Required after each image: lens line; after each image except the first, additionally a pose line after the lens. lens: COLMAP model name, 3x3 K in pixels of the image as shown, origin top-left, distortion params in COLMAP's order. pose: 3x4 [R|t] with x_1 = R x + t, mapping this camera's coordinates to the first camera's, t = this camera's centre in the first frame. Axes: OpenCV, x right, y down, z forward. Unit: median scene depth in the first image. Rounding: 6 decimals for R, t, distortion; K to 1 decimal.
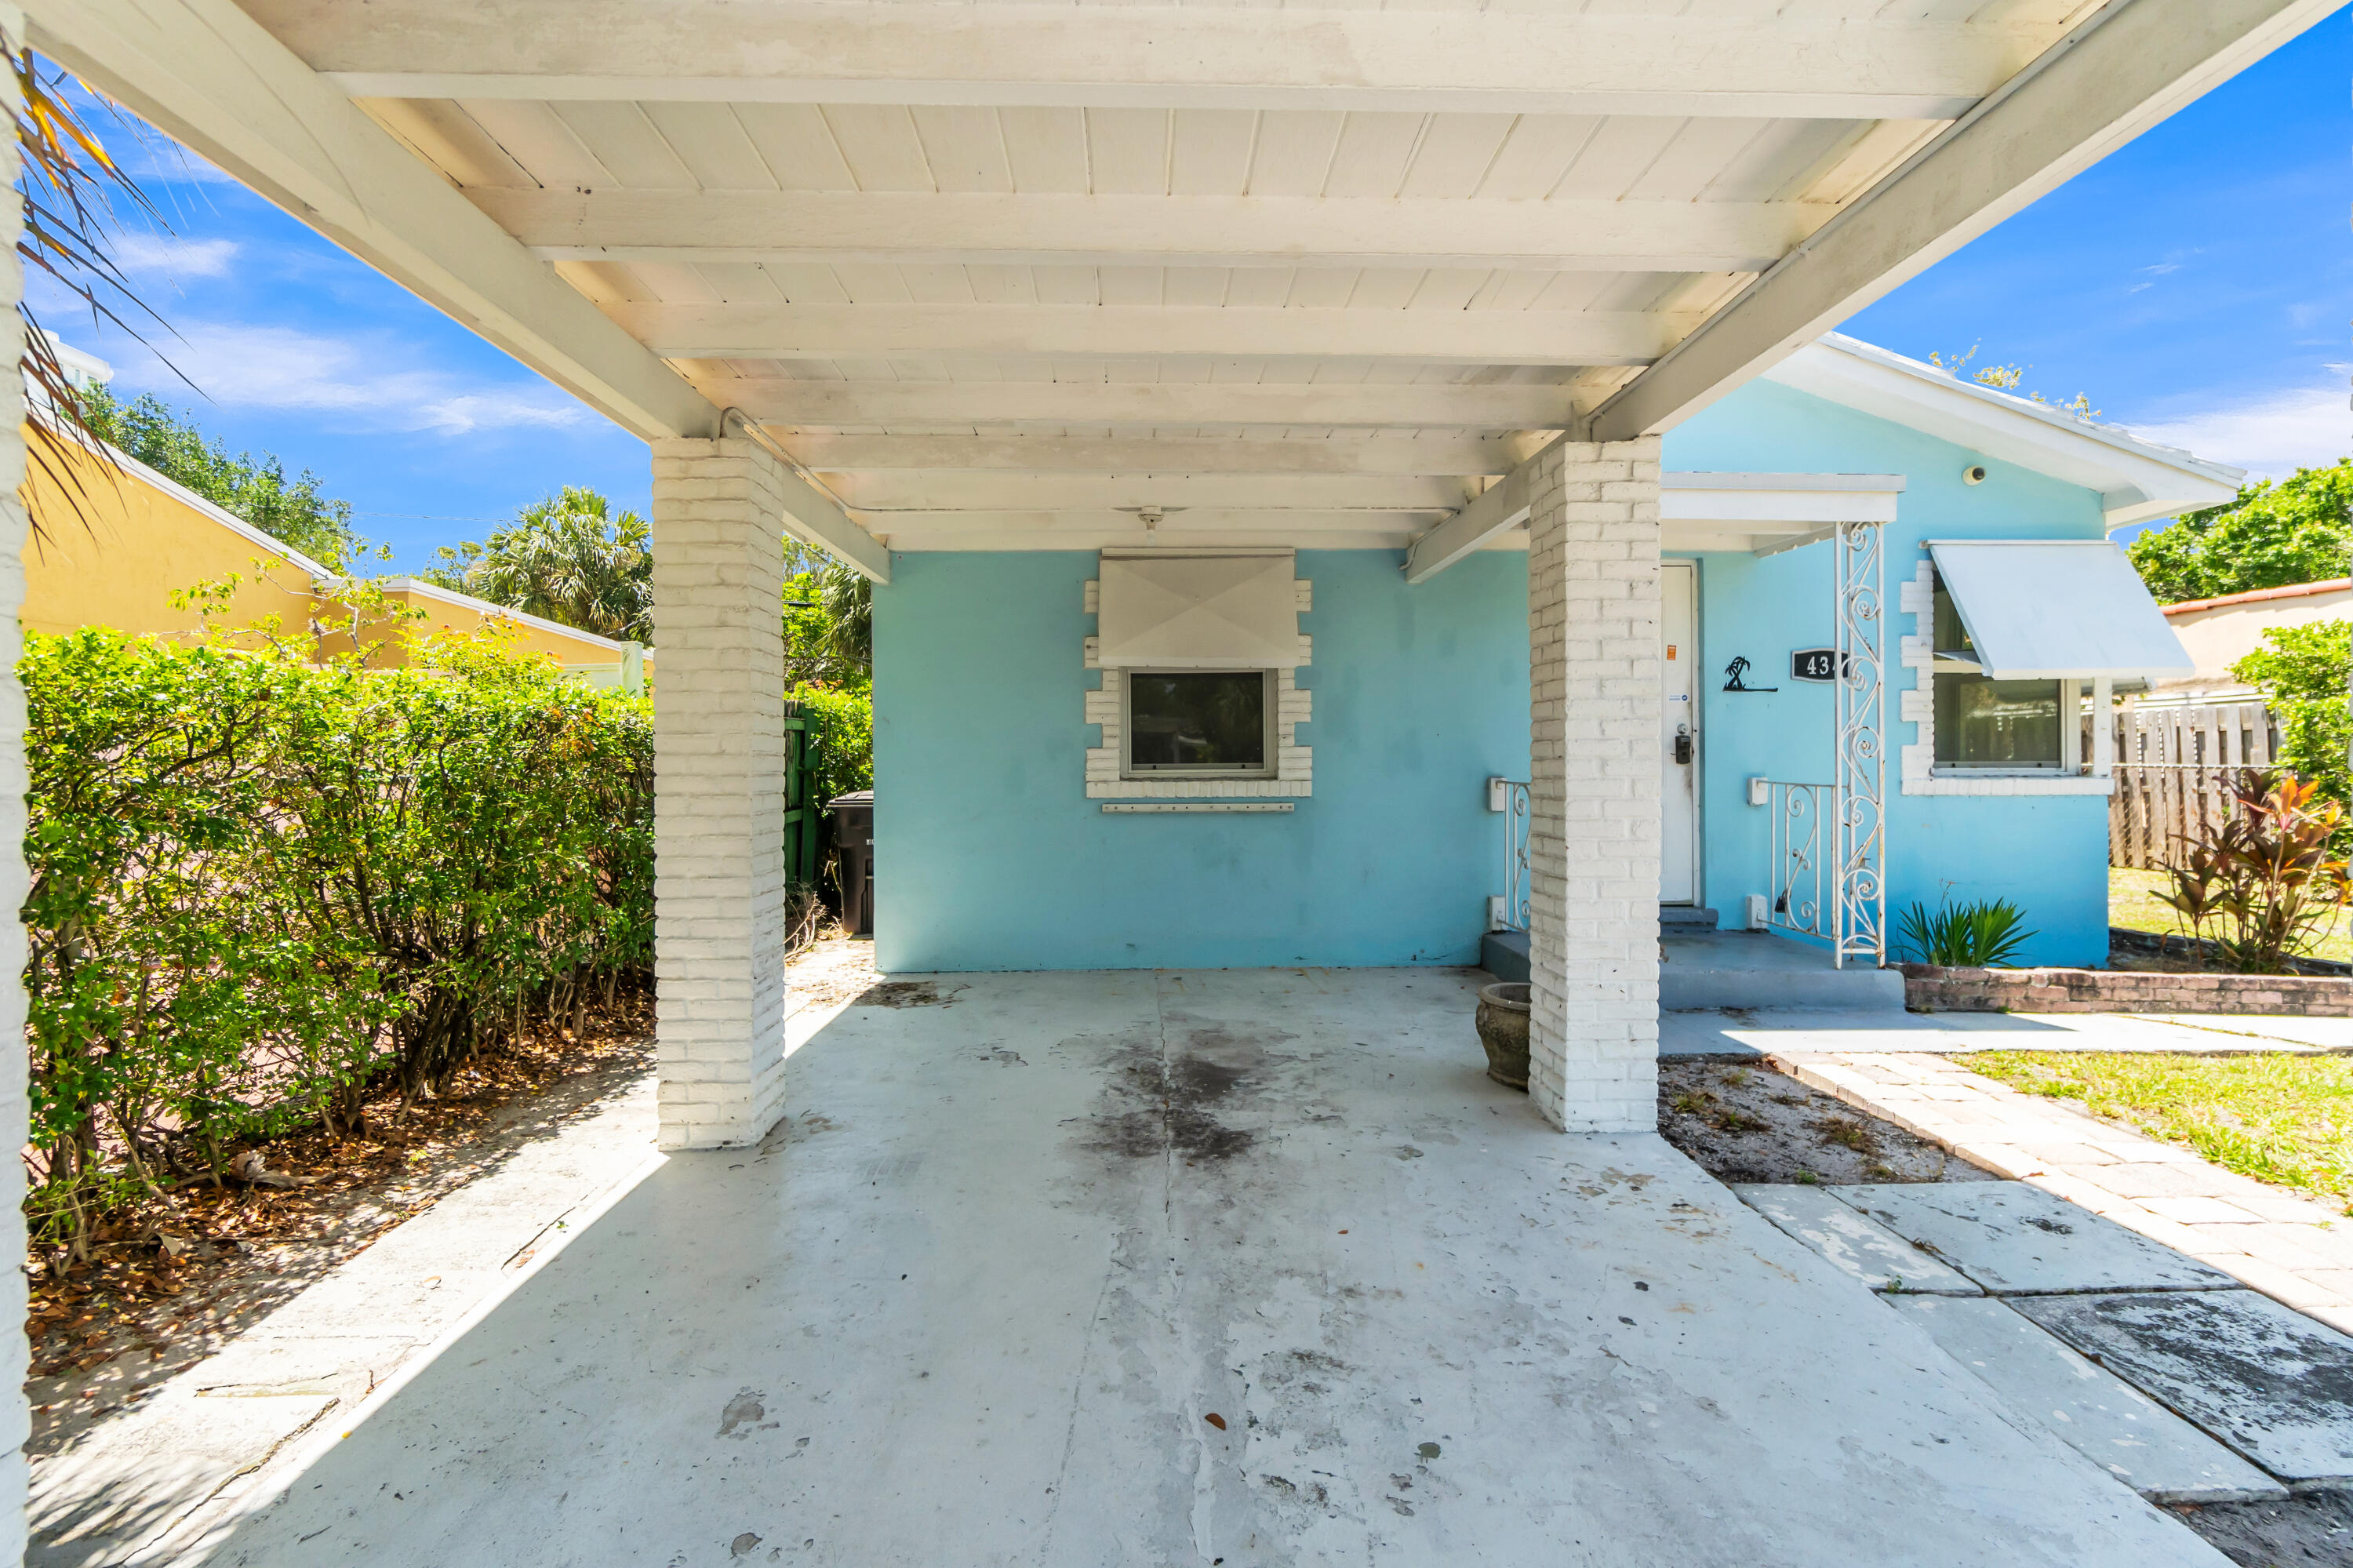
lens RADIAL K [[1038.9, 0, 1141.6], [0, 1038.9, 754.7], [0, 0, 1]] dist [-0.004672, 0.004347]
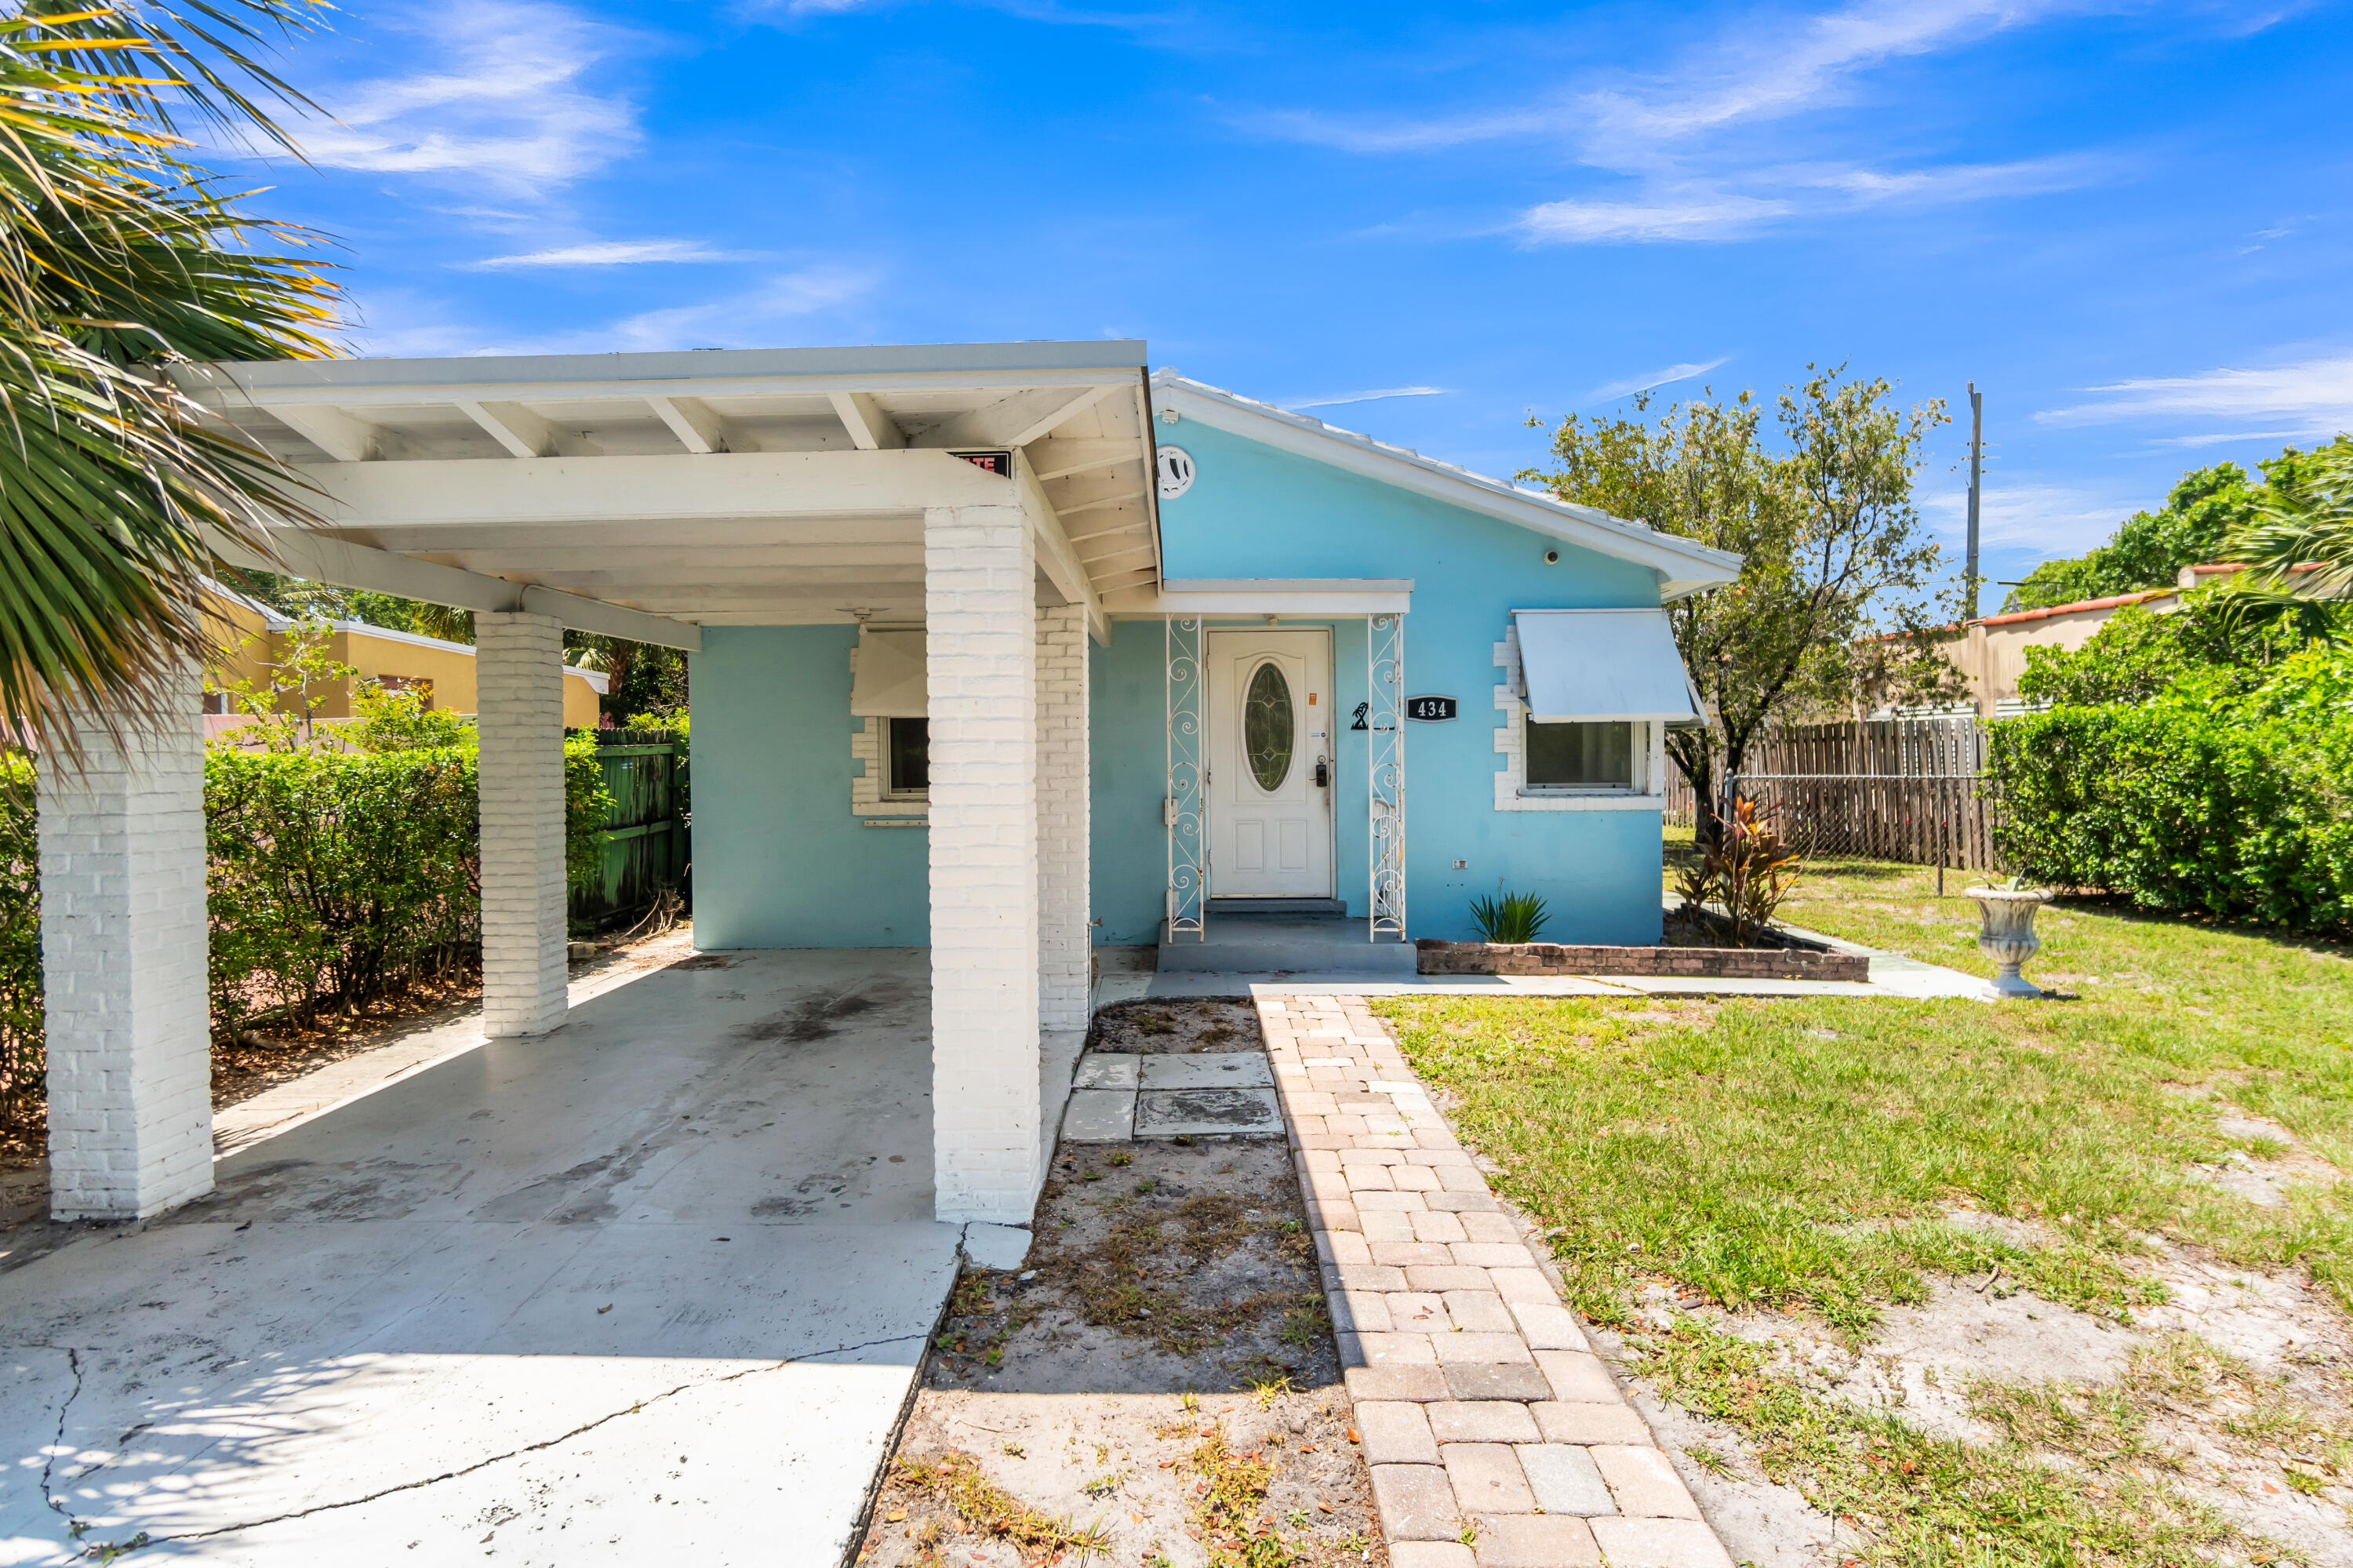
lens RADIAL K [[1229.3, 0, 1168.5], [0, 1229.3, 753.7], [0, 0, 1]] dist [-0.007540, 0.000850]
pose [[0.999366, -0.004842, -0.035264, 0.589027], [0.005371, 0.999874, 0.014918, -0.083929], [0.035188, -0.015098, 0.999267, -0.774951]]
